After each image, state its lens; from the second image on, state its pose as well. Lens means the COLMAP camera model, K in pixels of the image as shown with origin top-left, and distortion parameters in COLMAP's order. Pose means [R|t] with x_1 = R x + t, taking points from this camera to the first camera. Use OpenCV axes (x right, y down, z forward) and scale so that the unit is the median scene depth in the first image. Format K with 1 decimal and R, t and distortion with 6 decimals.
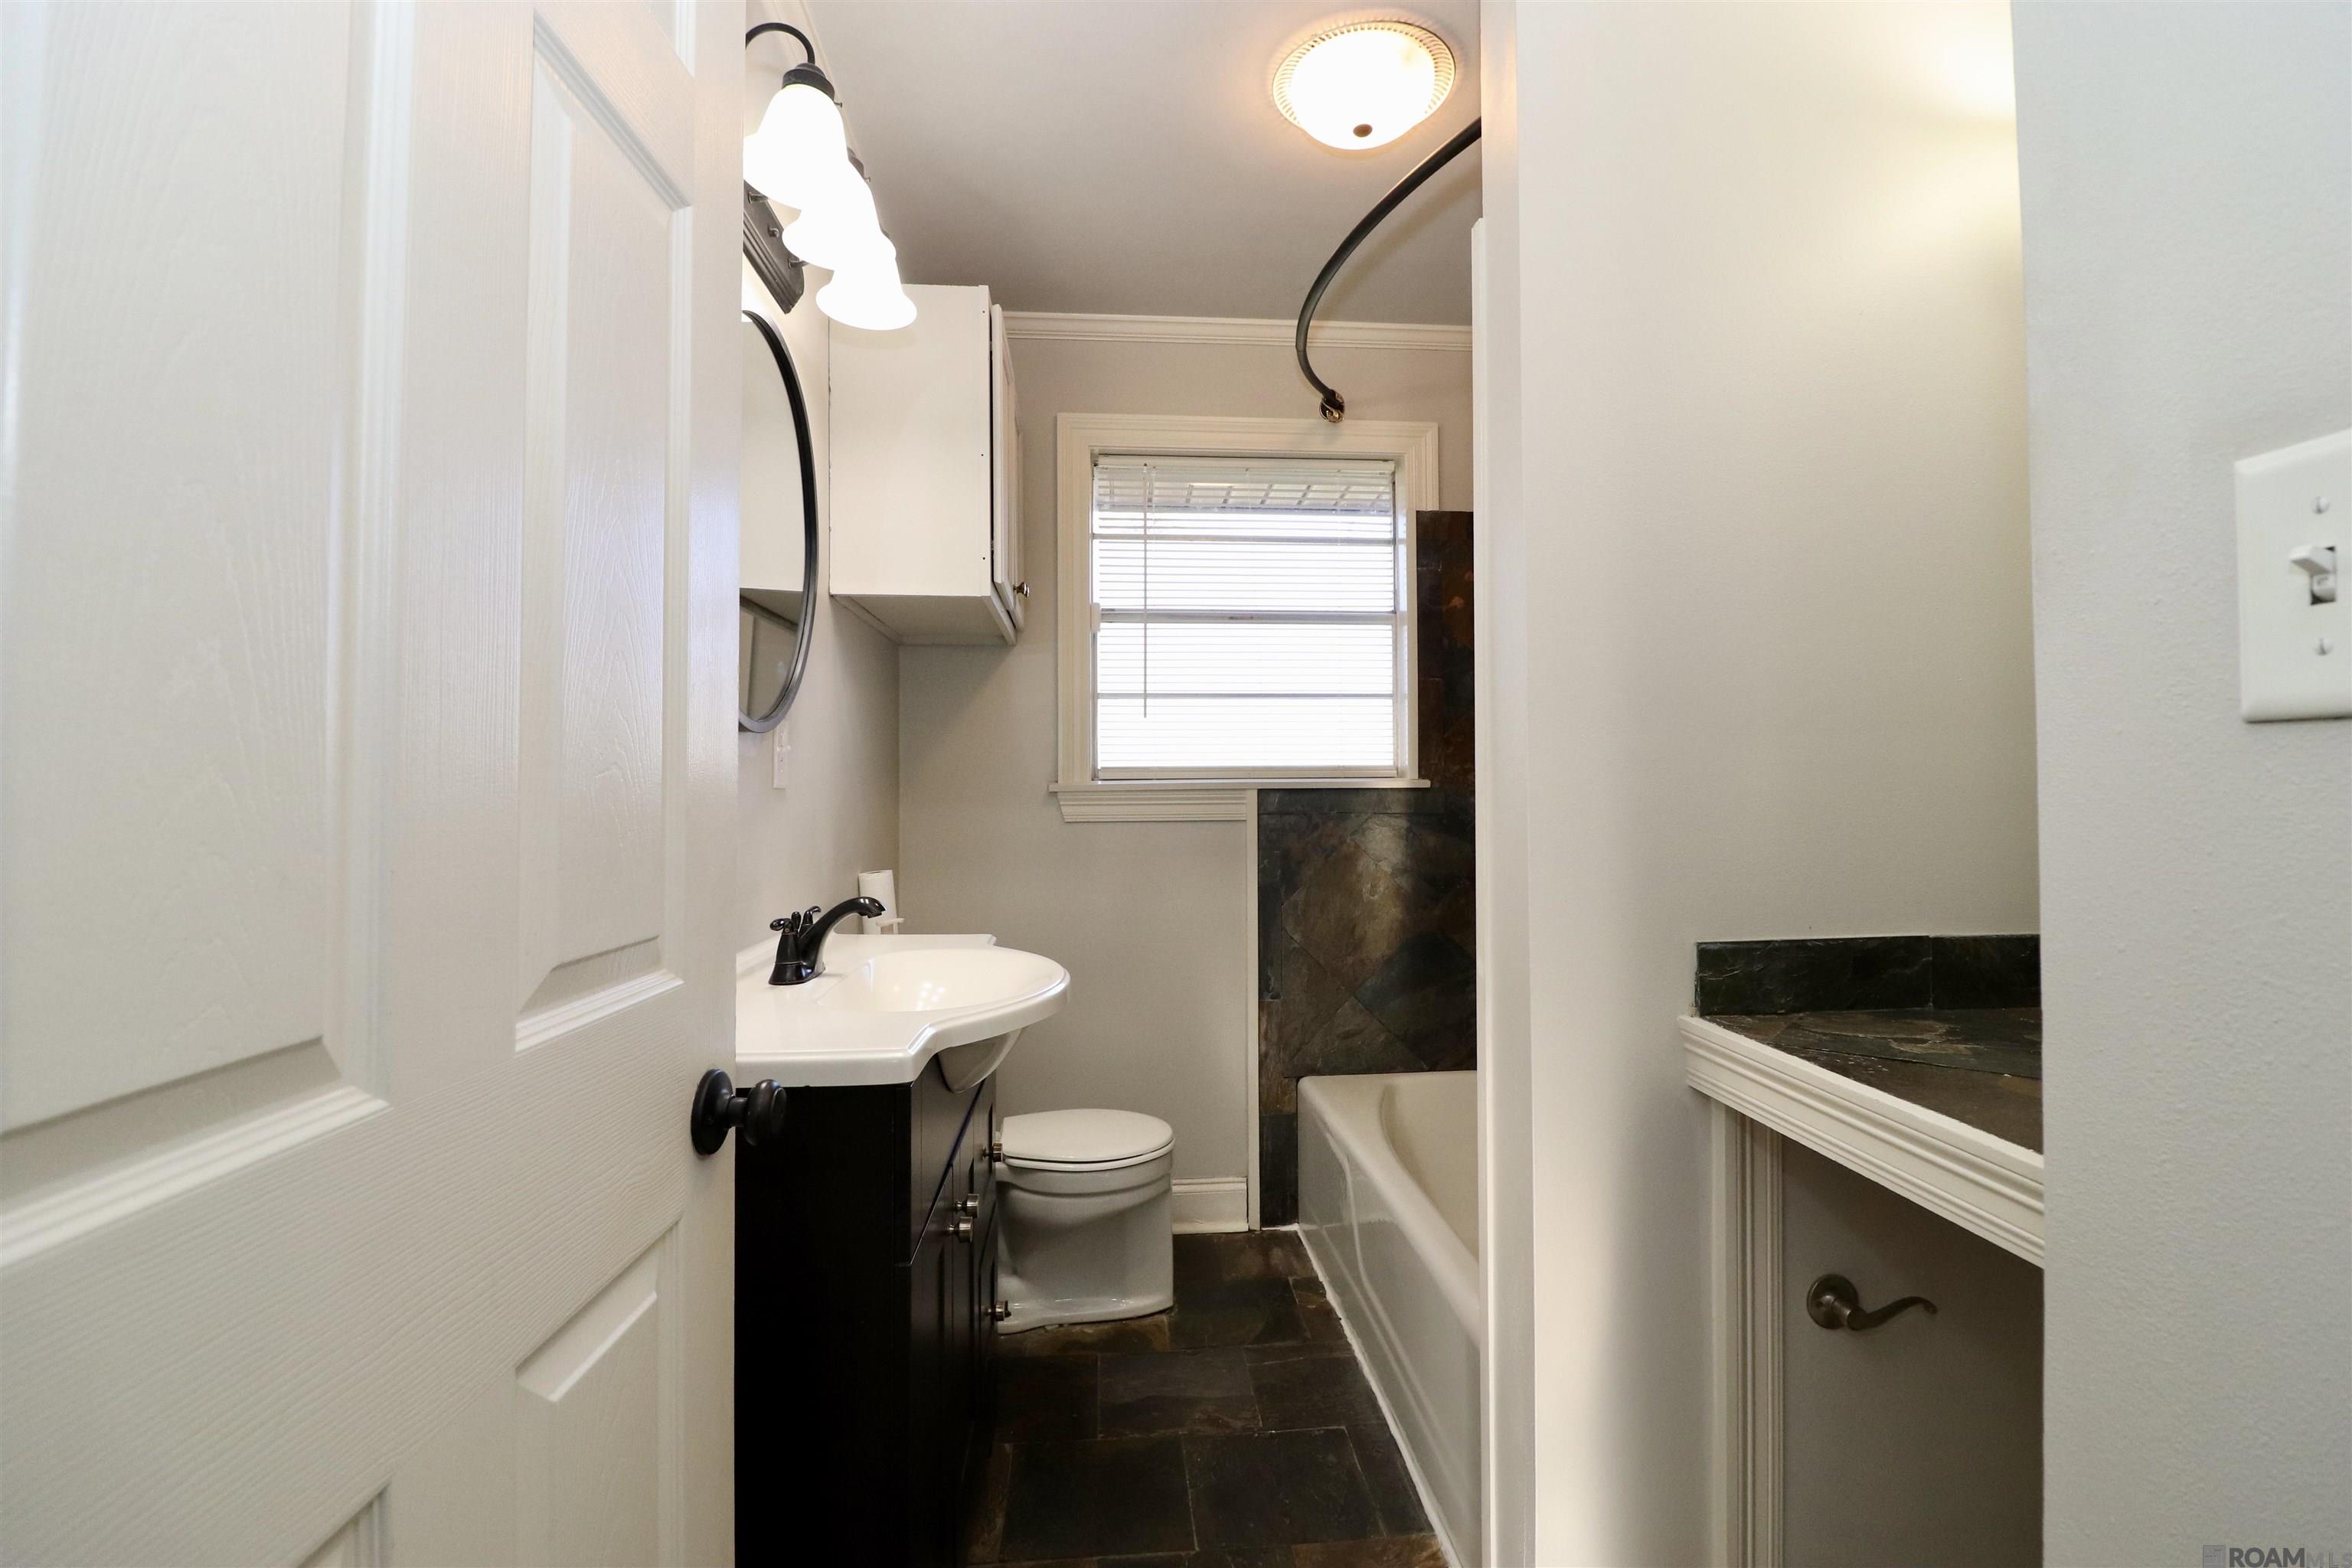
lens RADIAL K [[1071.5, 0, 1190.6], [0, 1071.5, 765.8], [0, 0, 1]] dist [-0.000033, -0.012537]
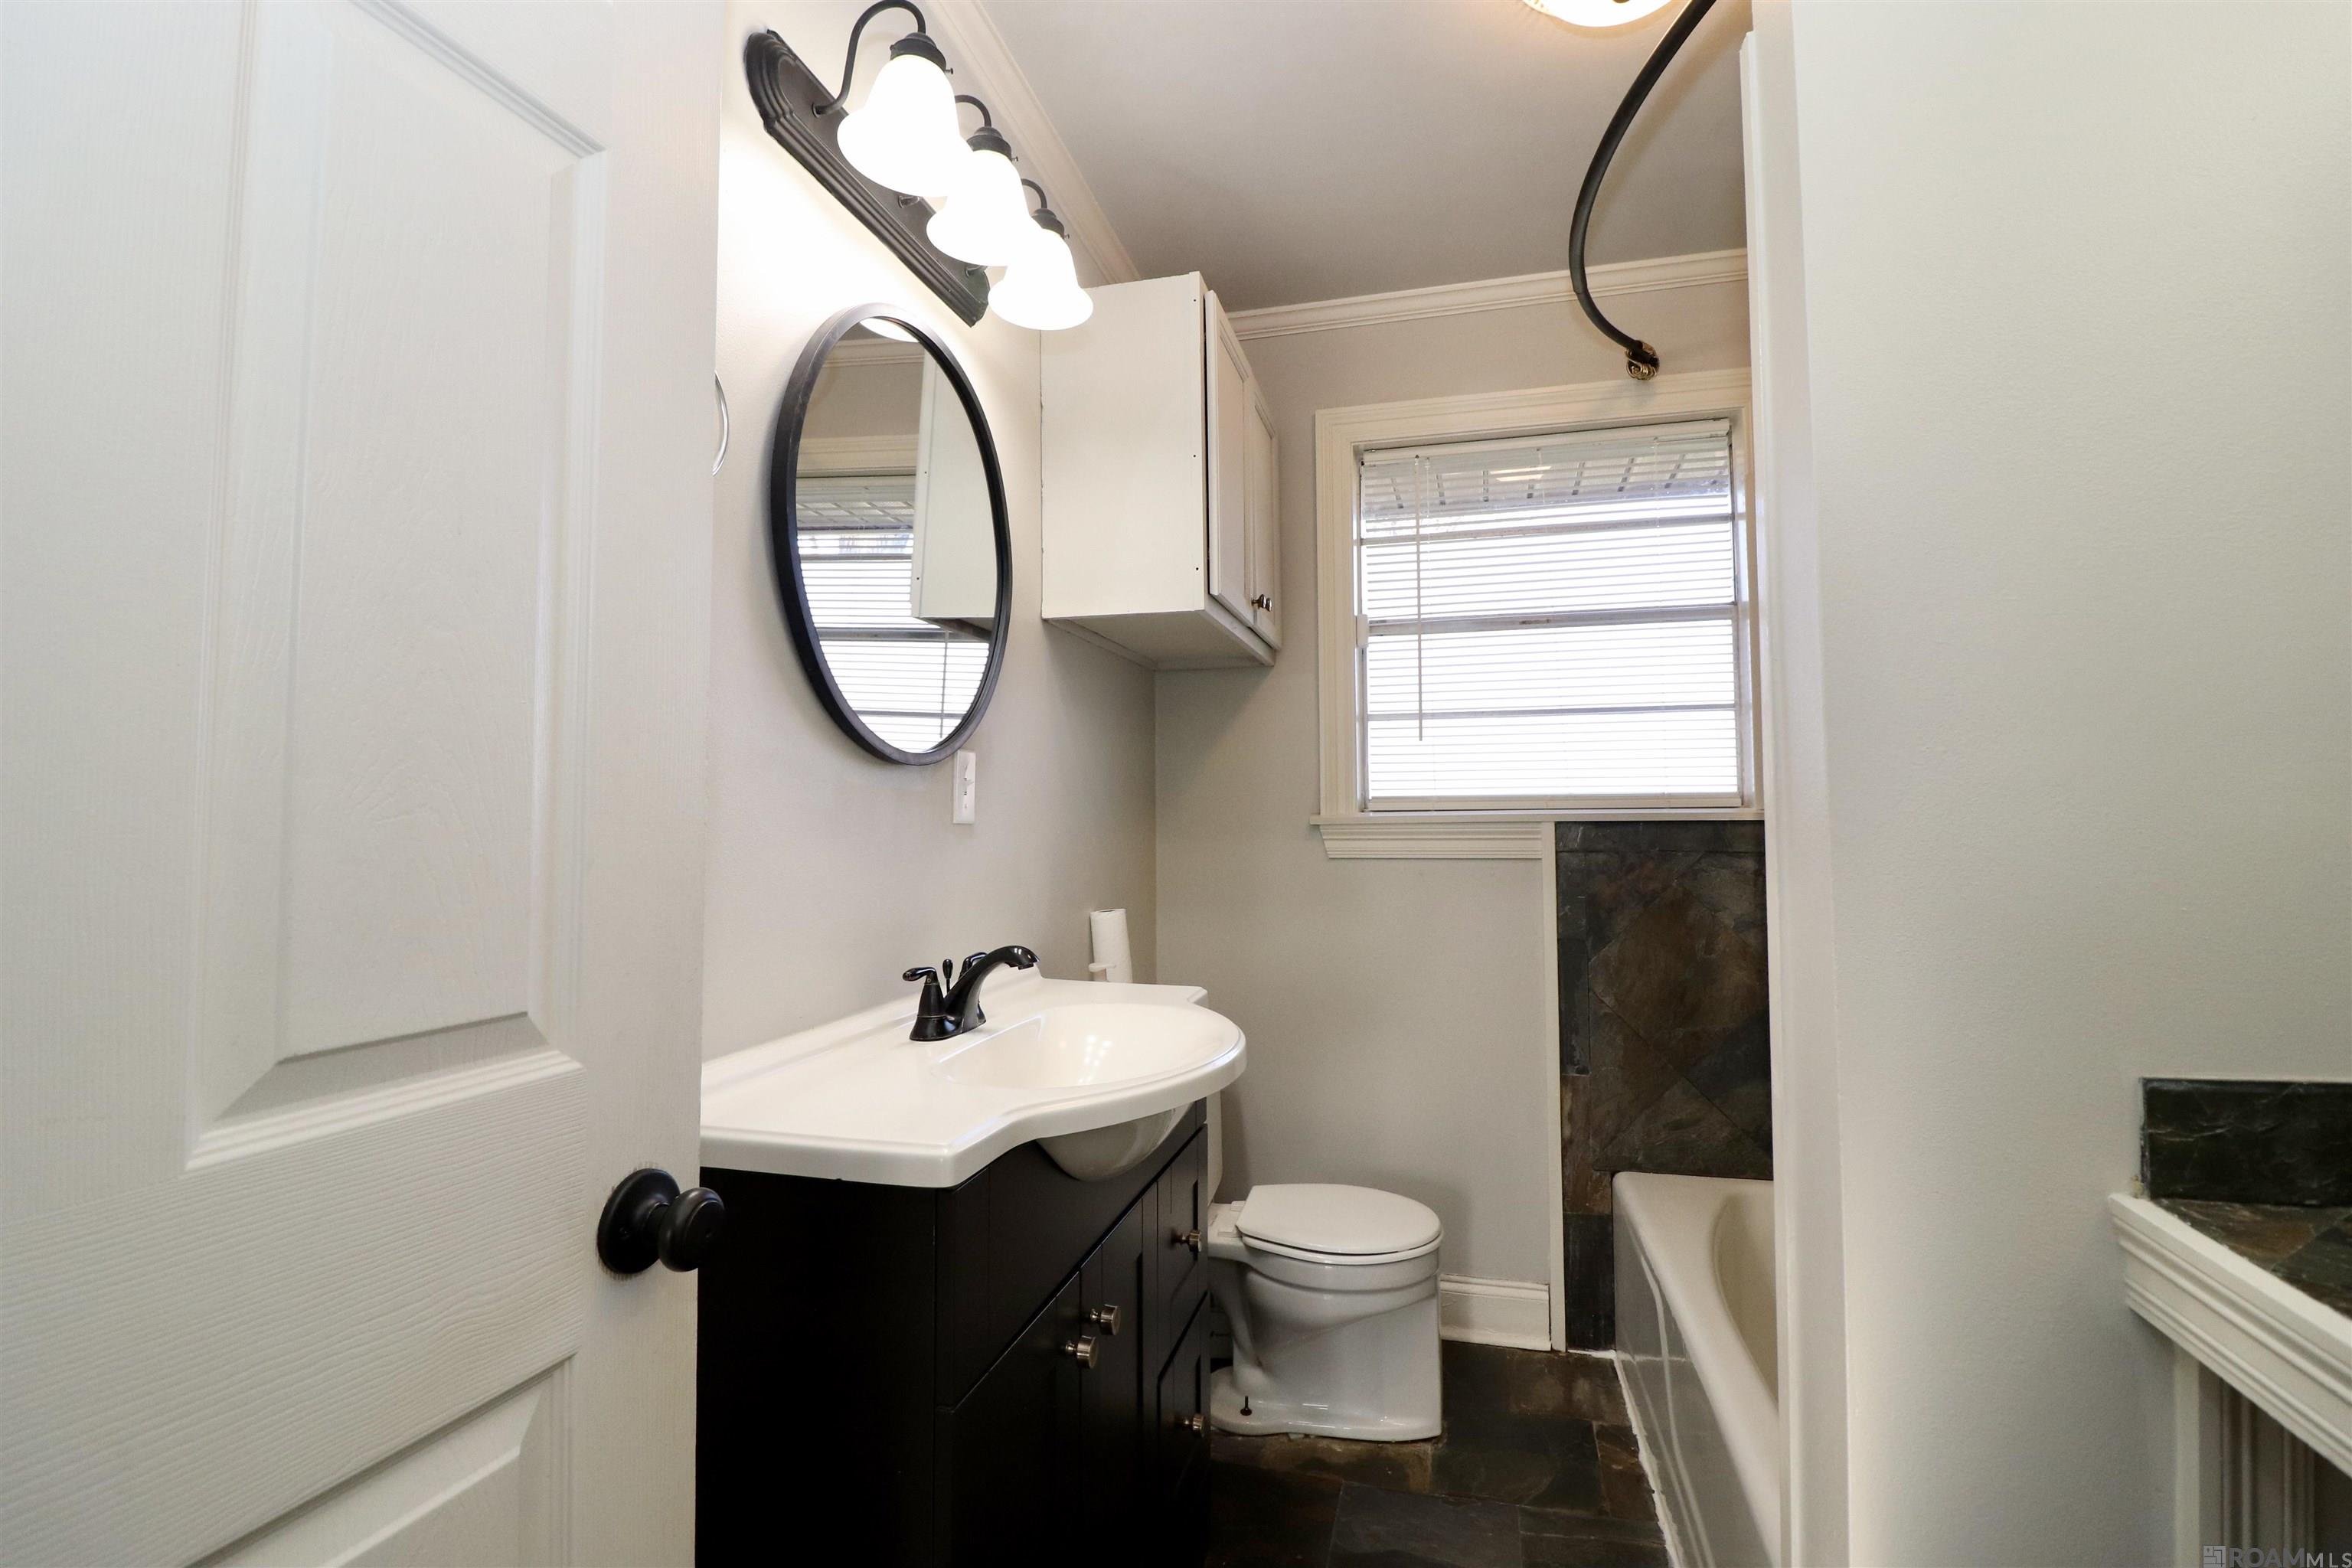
lens RADIAL K [[1071.5, 0, 1190.6], [0, 1071.5, 765.8], [0, 0, 1]] dist [-0.000033, -0.012537]
pose [[0.942319, -0.016901, -0.334289, 0.076291], [0.008215, 0.999591, -0.027381, -0.001743], [0.334615, 0.023056, 0.942073, 0.109395]]
